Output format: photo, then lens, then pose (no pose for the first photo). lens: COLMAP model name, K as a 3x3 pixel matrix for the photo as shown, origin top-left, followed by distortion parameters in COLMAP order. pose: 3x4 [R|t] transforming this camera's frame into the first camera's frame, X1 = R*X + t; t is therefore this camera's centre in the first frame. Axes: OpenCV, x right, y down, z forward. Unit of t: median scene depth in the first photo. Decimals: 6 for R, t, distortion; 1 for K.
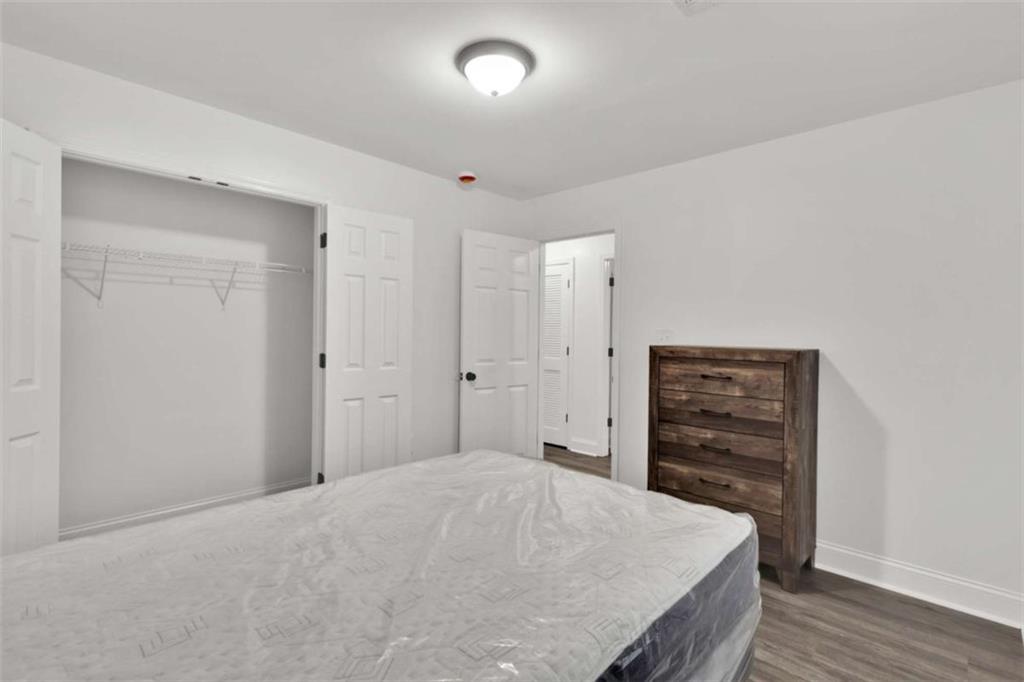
lens RADIAL K [[483.0, 0, 512.5], [0, 483.0, 336.6], [0, 0, 1]] dist [0.012159, -0.001469]
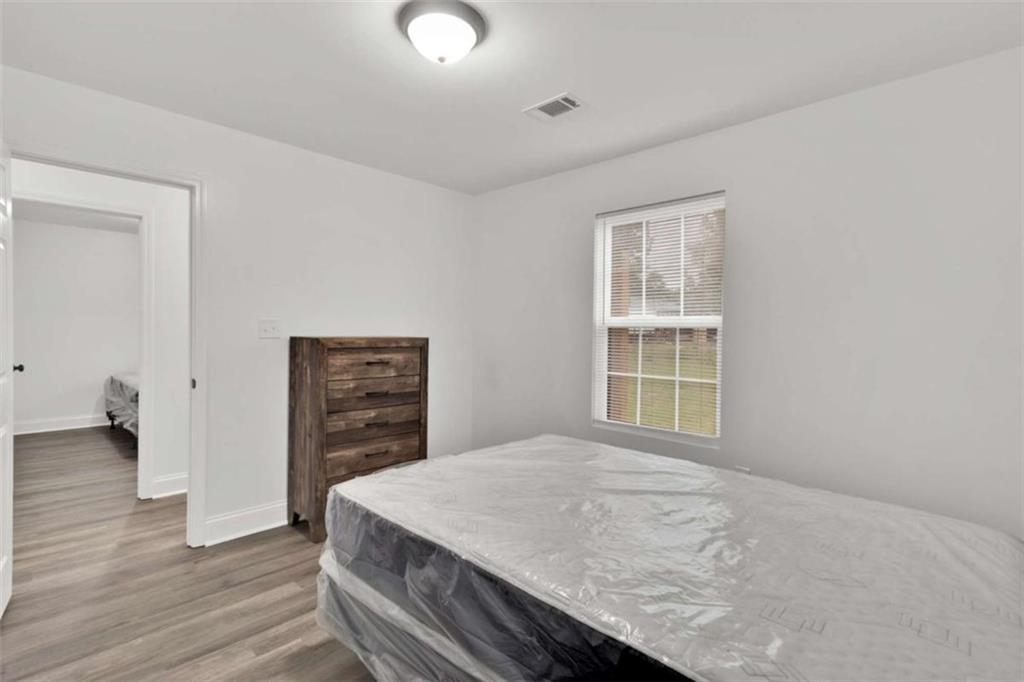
lens RADIAL K [[473.0, 0, 507.1], [0, 473.0, 336.7], [0, 0, 1]] dist [0.010555, -0.001941]
pose [[0.022872, -0.029551, 0.999302, -0.697977], [-0.004373, 0.999551, 0.029659, -0.014270], [-0.999729, -0.005048, 0.022733, 0.650958]]
